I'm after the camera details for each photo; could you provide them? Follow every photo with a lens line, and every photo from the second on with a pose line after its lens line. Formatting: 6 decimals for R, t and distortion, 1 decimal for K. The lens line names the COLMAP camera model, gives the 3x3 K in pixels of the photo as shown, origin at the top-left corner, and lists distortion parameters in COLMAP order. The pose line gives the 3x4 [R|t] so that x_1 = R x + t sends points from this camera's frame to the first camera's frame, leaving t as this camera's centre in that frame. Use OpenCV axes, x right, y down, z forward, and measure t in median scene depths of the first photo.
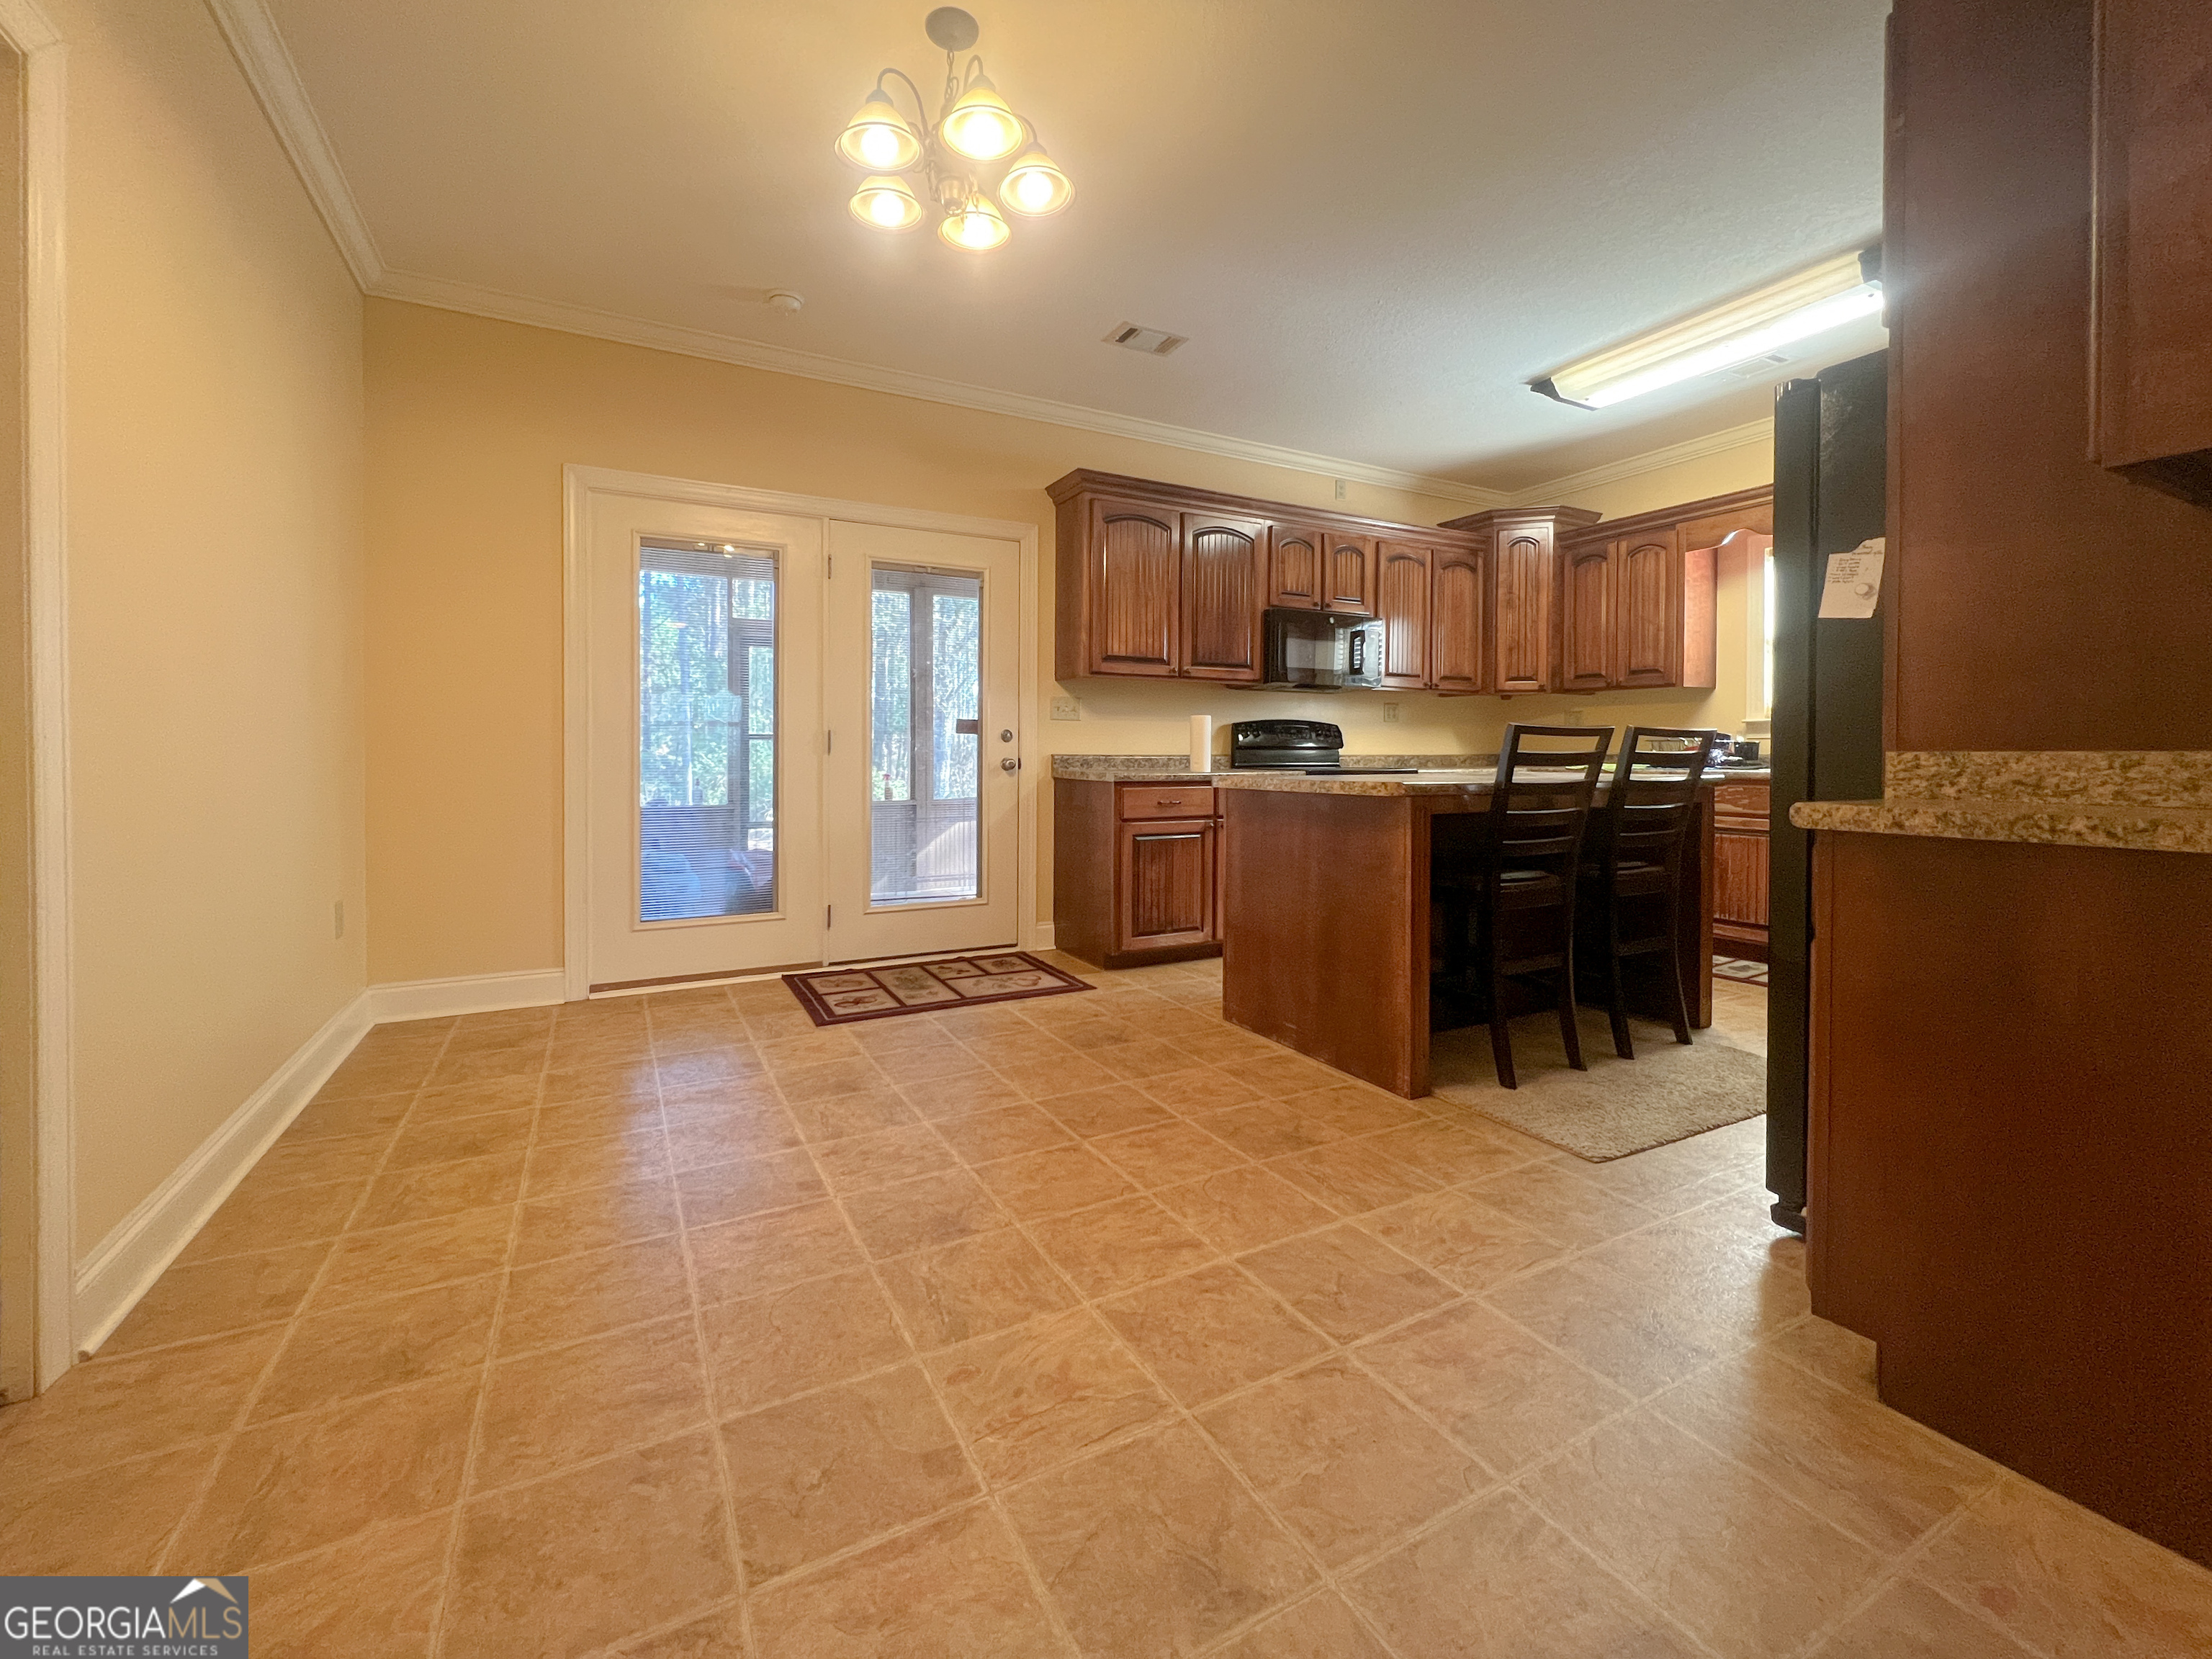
lens RADIAL K [[907.2, 0, 1102.6], [0, 907.2, 749.3], [0, 0, 1]] dist [-0.011126, 0.000238]
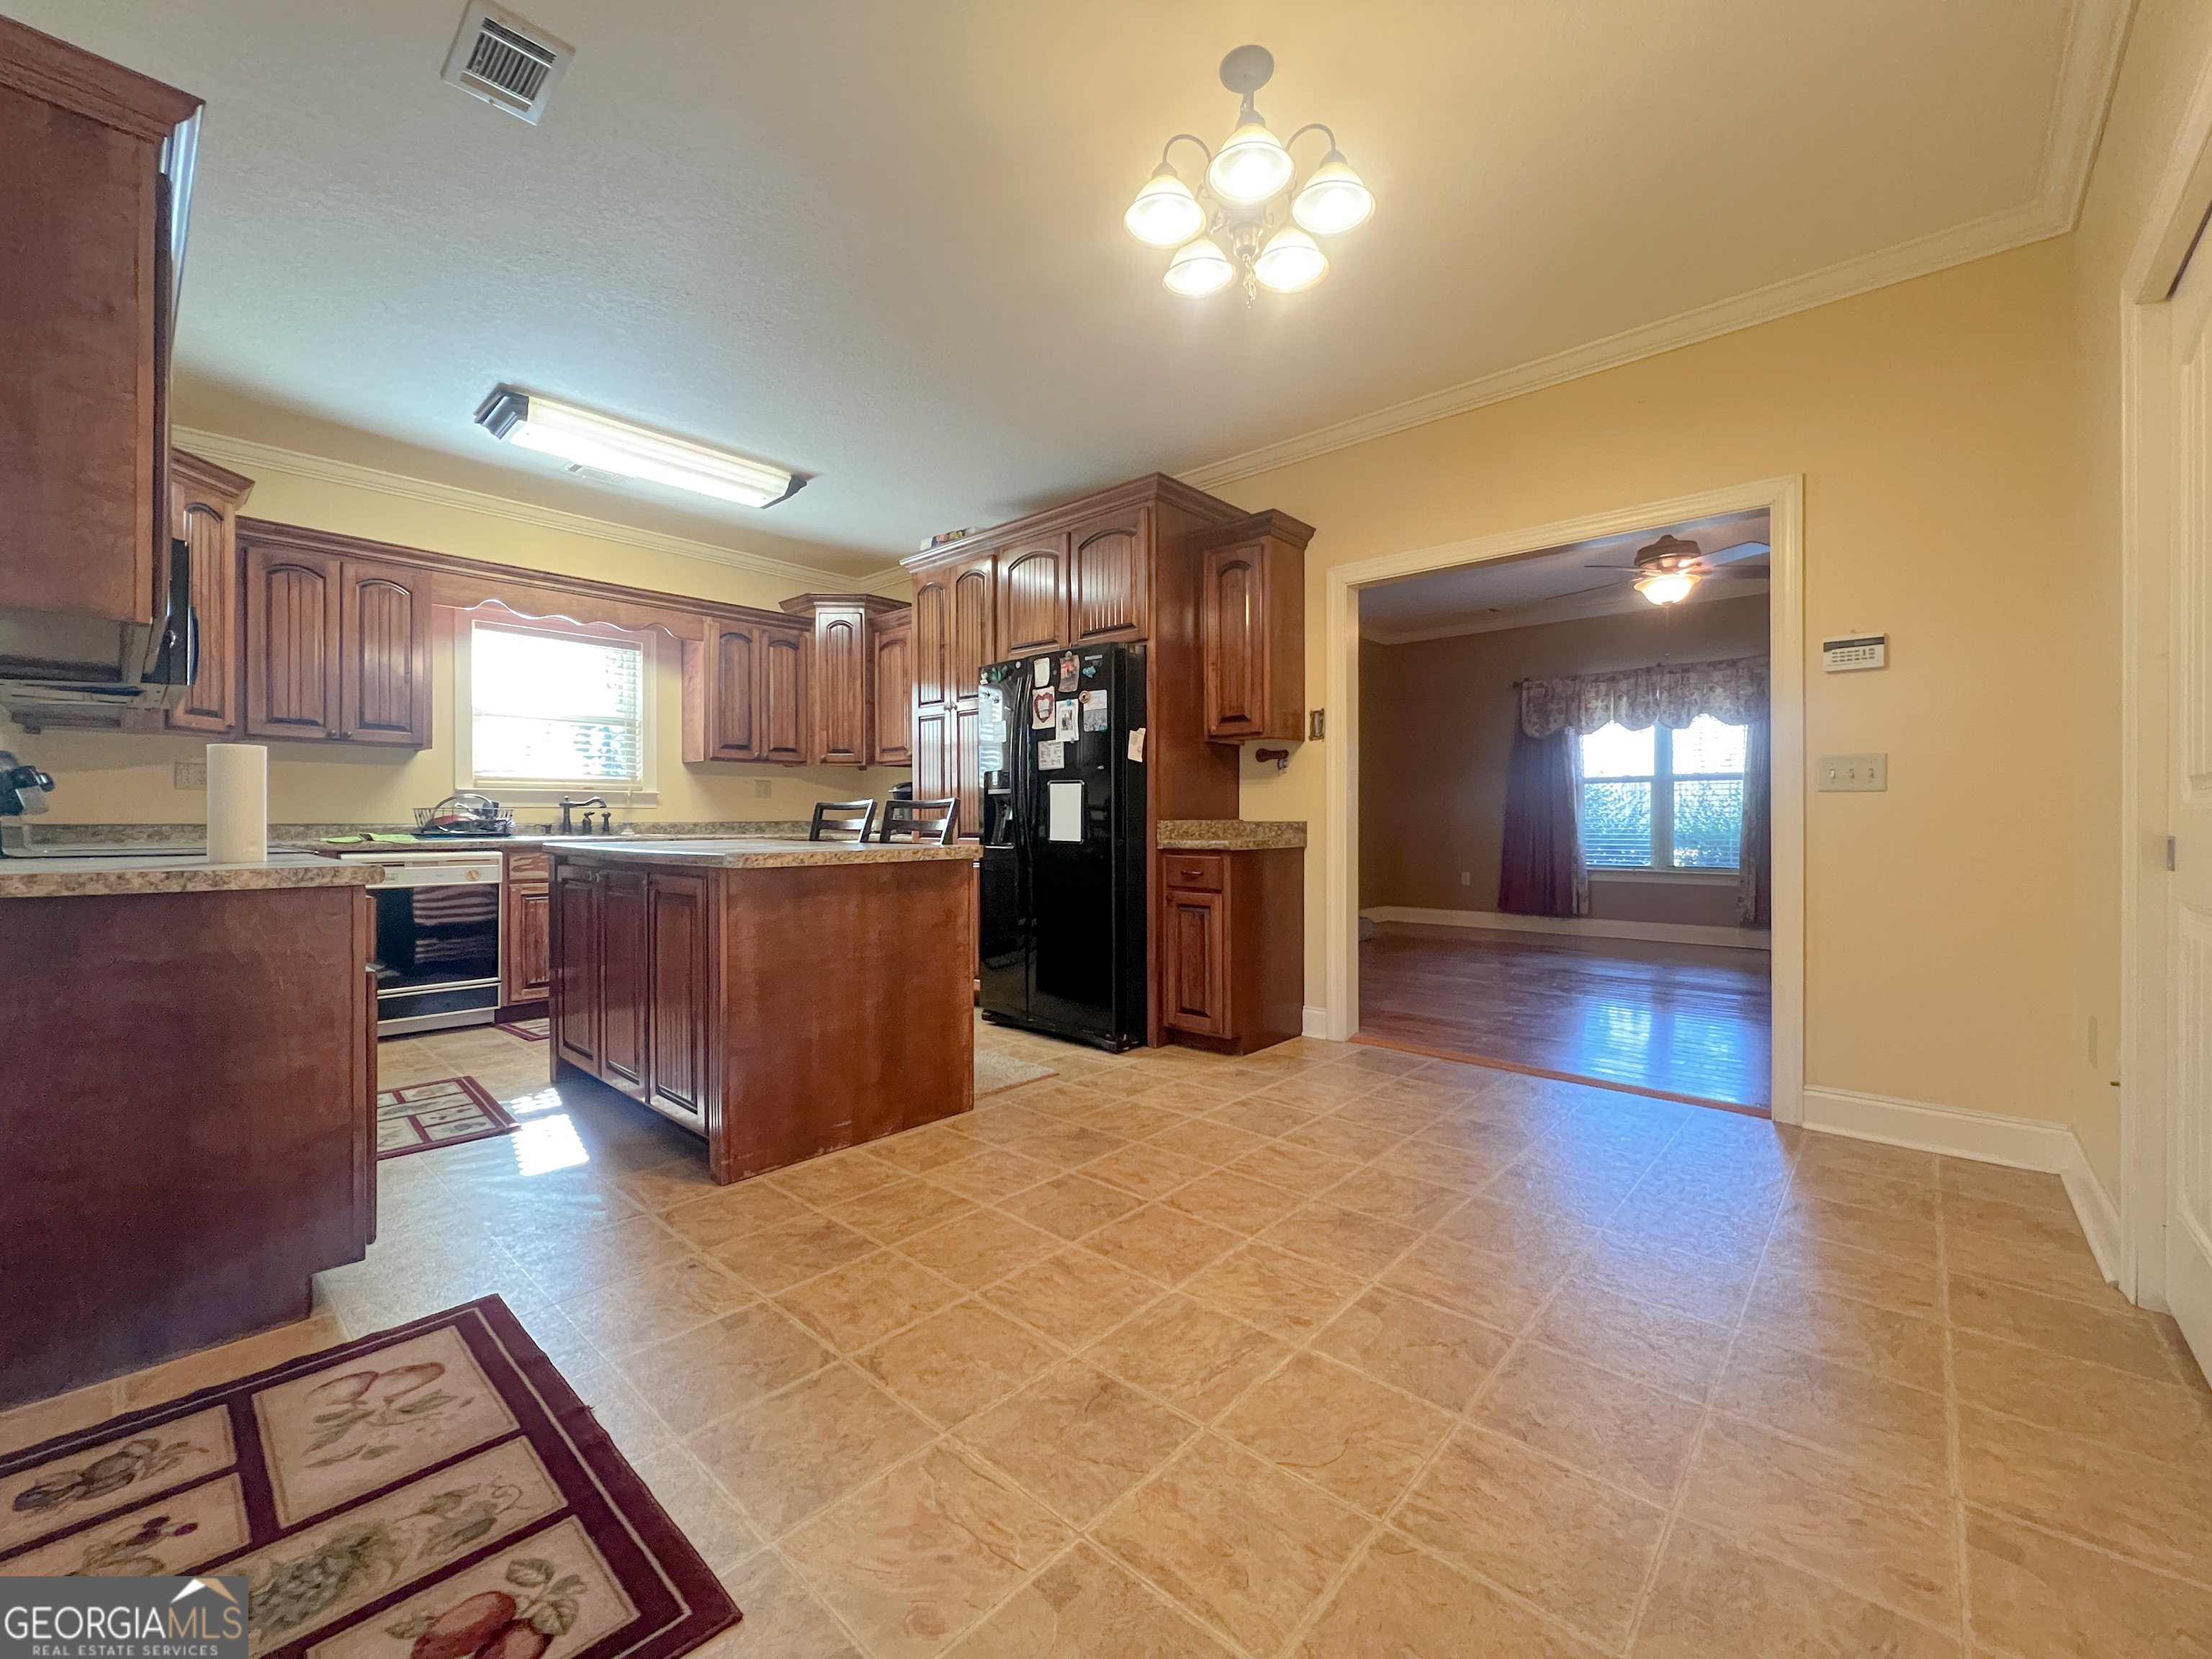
lens RADIAL K [[910.9, 0, 1114.3], [0, 910.9, 818.9], [0, 0, 1]] dist [0.000003, 0.000574]
pose [[-0.338557, -0.003584, 0.940939, -0.905418], [-0.002846, 0.999992, 0.002785, -0.005317], [-0.940942, -0.001735, -0.338564, 1.284240]]
